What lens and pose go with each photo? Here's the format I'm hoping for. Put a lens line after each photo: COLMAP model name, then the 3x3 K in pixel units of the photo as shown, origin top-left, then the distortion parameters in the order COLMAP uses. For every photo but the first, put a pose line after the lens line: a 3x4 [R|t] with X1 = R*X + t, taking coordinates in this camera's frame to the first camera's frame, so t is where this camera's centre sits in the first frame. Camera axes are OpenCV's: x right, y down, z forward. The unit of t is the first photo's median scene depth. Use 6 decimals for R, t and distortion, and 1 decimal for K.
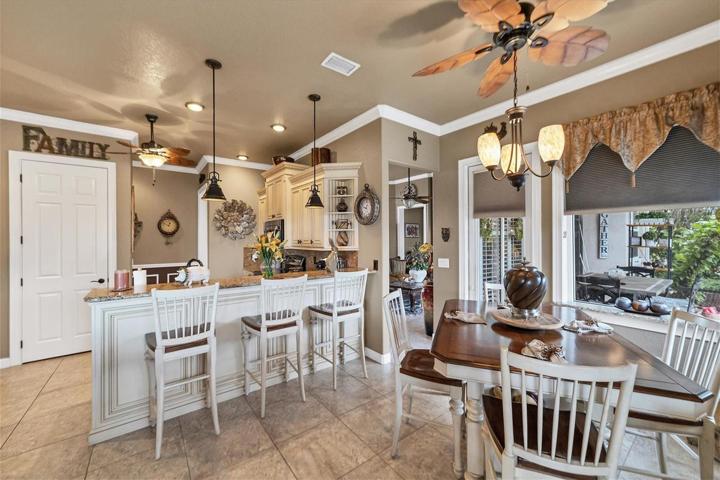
lens RADIAL K [[288.8, 0, 362.5], [0, 288.8, 235.4], [0, 0, 1]] dist [-0.015471, 0.007885]
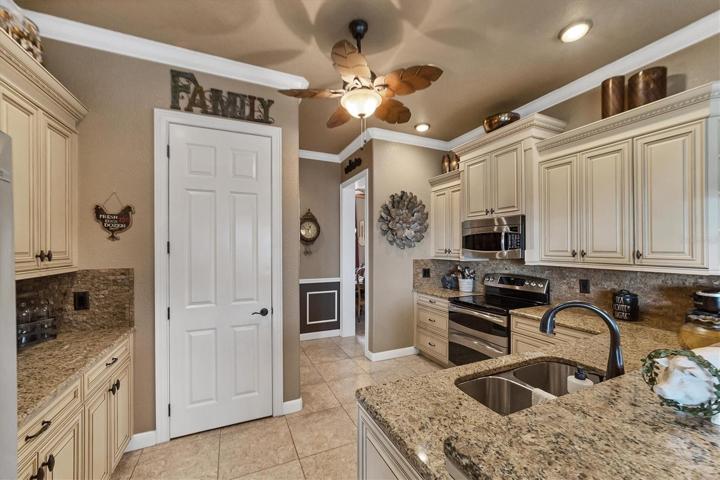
lens RADIAL K [[288.8, 0, 354.7], [0, 288.8, 245.0], [0, 0, 1]] dist [-0.015471, 0.007885]
pose [[0.971402, 0.005560, -0.237376, -0.573420], [-0.005020, 0.999983, 0.002881, 0.006216], [0.237388, -0.001607, 0.971414, 0.431835]]
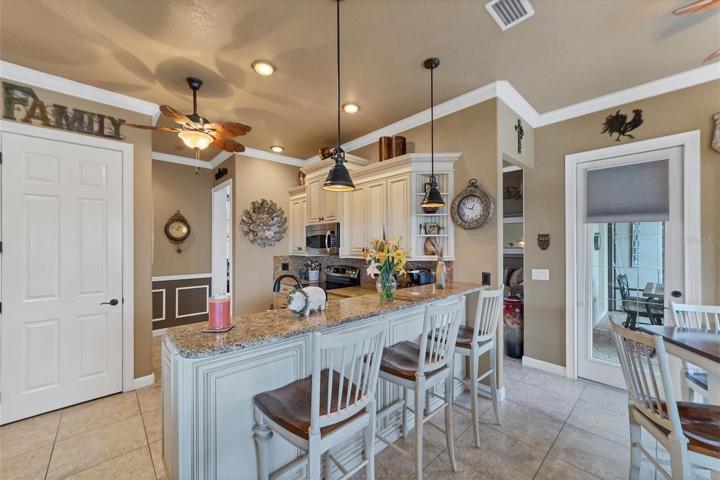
lens RADIAL K [[288.8, 0, 361.8], [0, 288.8, 241.9], [0, 0, 1]] dist [-0.015471, 0.007885]
pose [[0.995852, 0.004189, 0.090890, -0.347264], [-0.003855, 0.999985, -0.003859, 0.002913], [-0.090904, 0.003492, 0.995853, 0.207376]]
